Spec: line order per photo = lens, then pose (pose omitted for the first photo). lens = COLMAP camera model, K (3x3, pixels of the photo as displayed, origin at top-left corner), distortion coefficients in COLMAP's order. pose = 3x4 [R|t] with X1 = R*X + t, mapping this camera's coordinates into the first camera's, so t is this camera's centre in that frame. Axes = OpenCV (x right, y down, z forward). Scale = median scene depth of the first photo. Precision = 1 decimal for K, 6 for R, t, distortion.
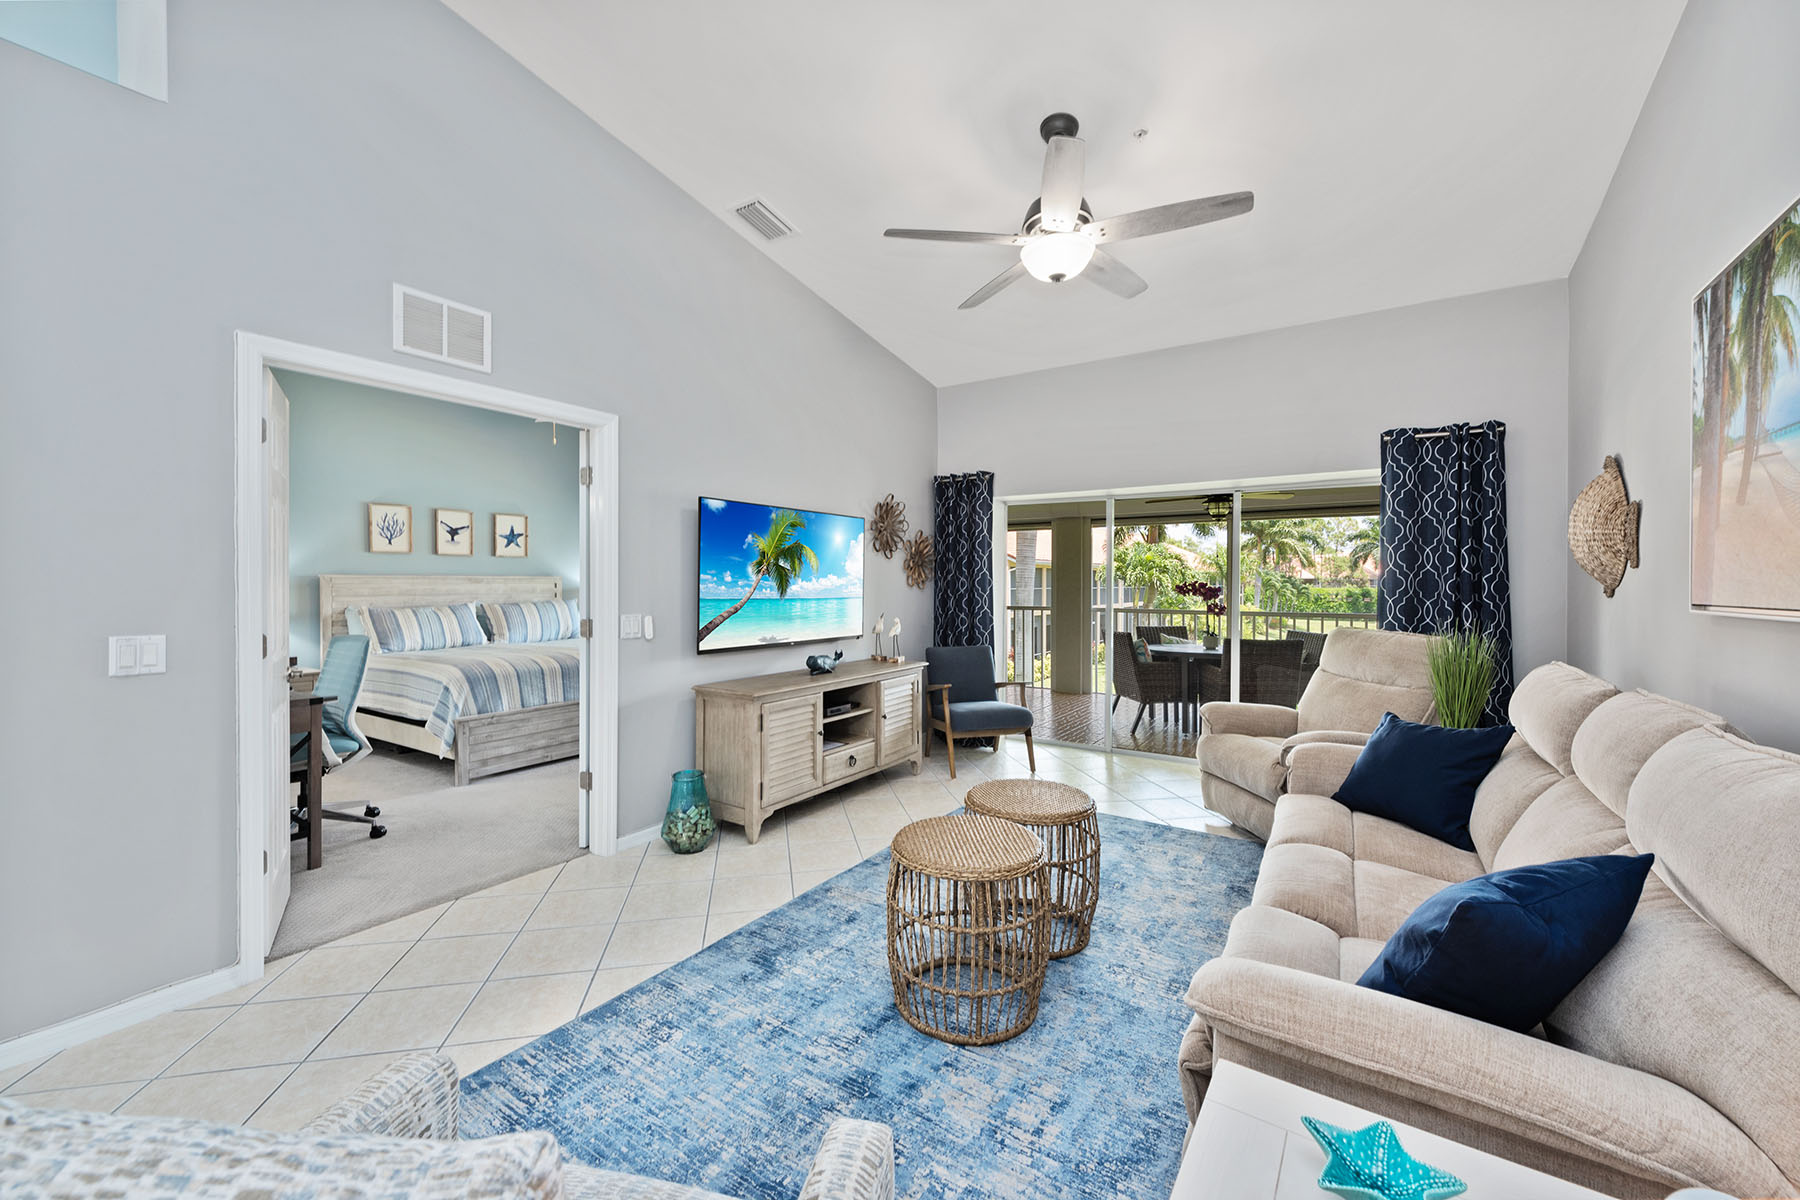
lens RADIAL K [[712.5, 0, 902.8], [0, 712.5, 593.4], [0, 0, 1]] dist [-0.000853, -0.000287]
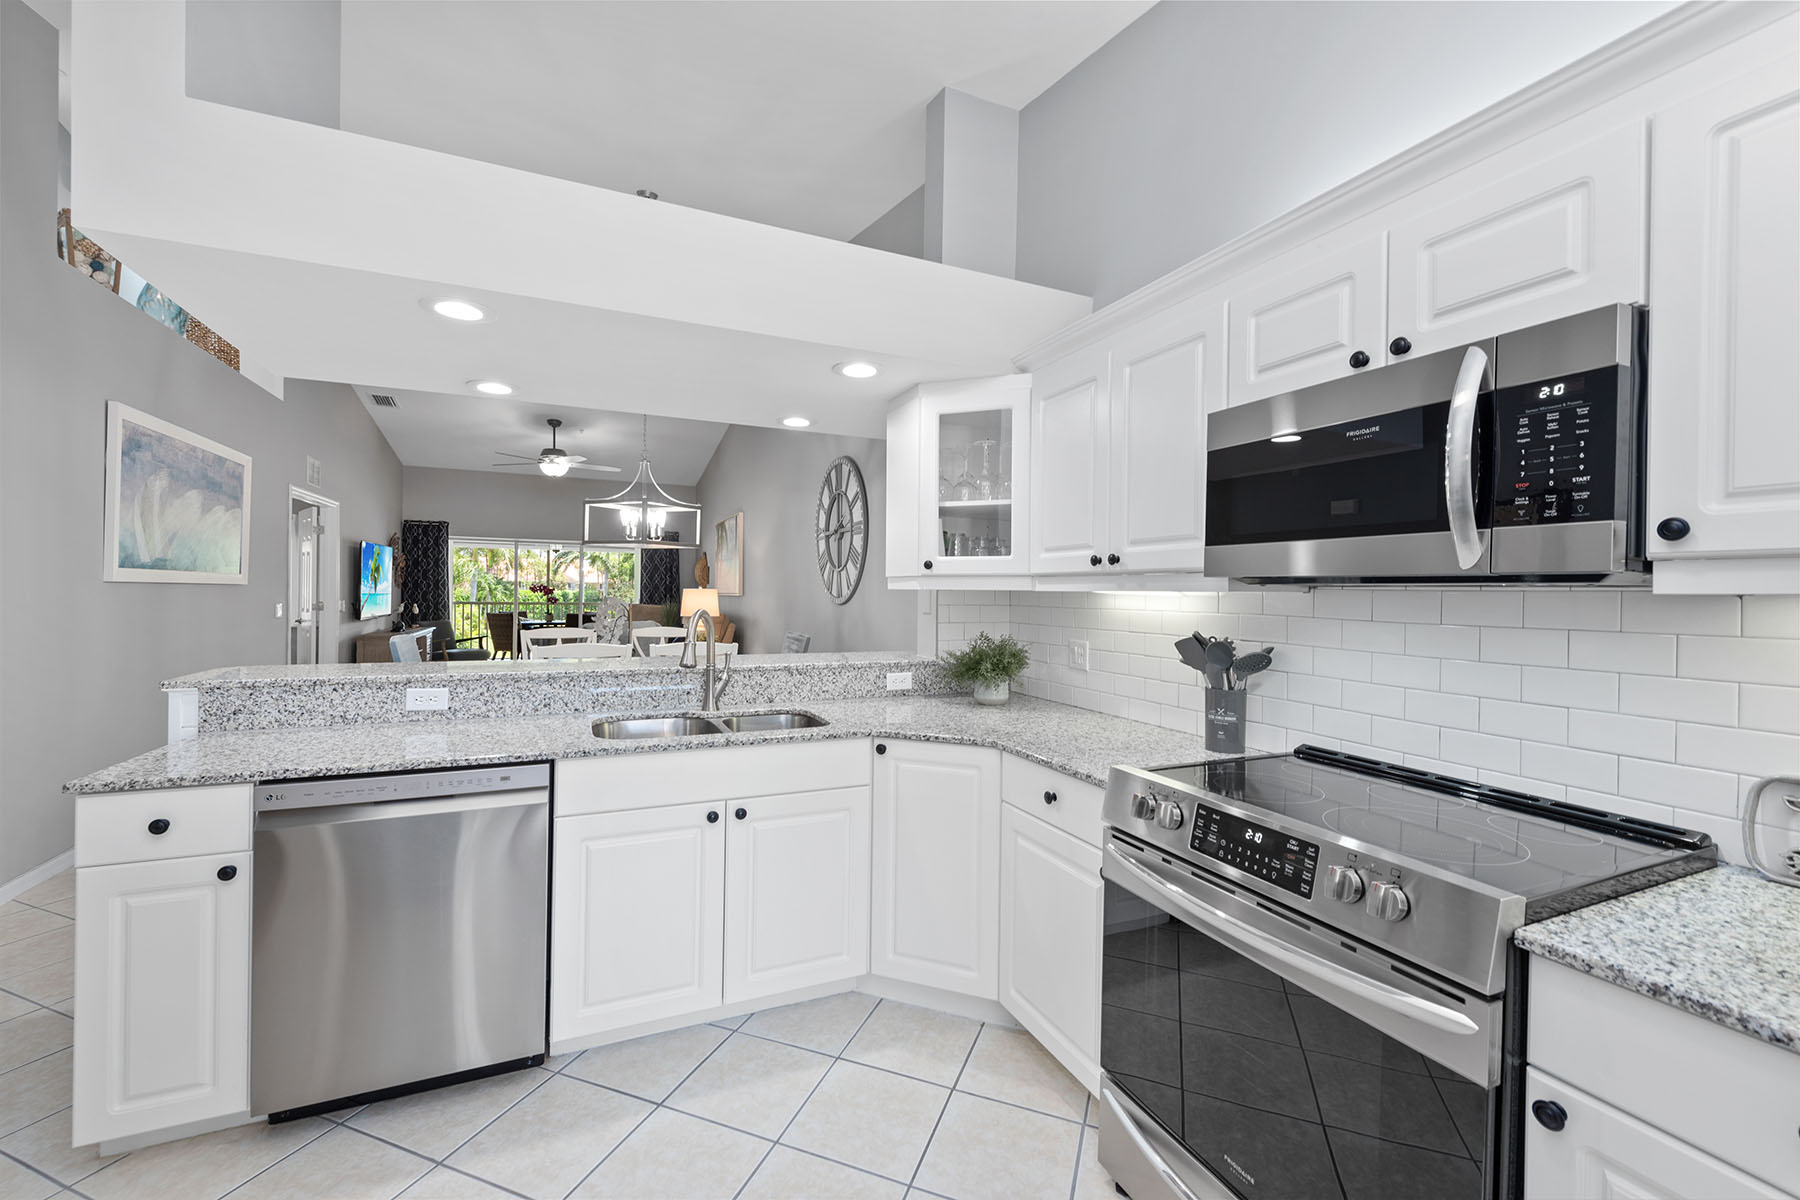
lens RADIAL K [[732.9, 0, 906.8], [0, 732.9, 592.2], [0, 0, 1]] dist [-0.000075, -0.000011]
pose [[0.520775, 0.004030, 0.853684, -1.178989], [0.000169, 0.999988, -0.004824, 0.017818], [-0.853694, 0.002657, 0.520769, -1.302987]]
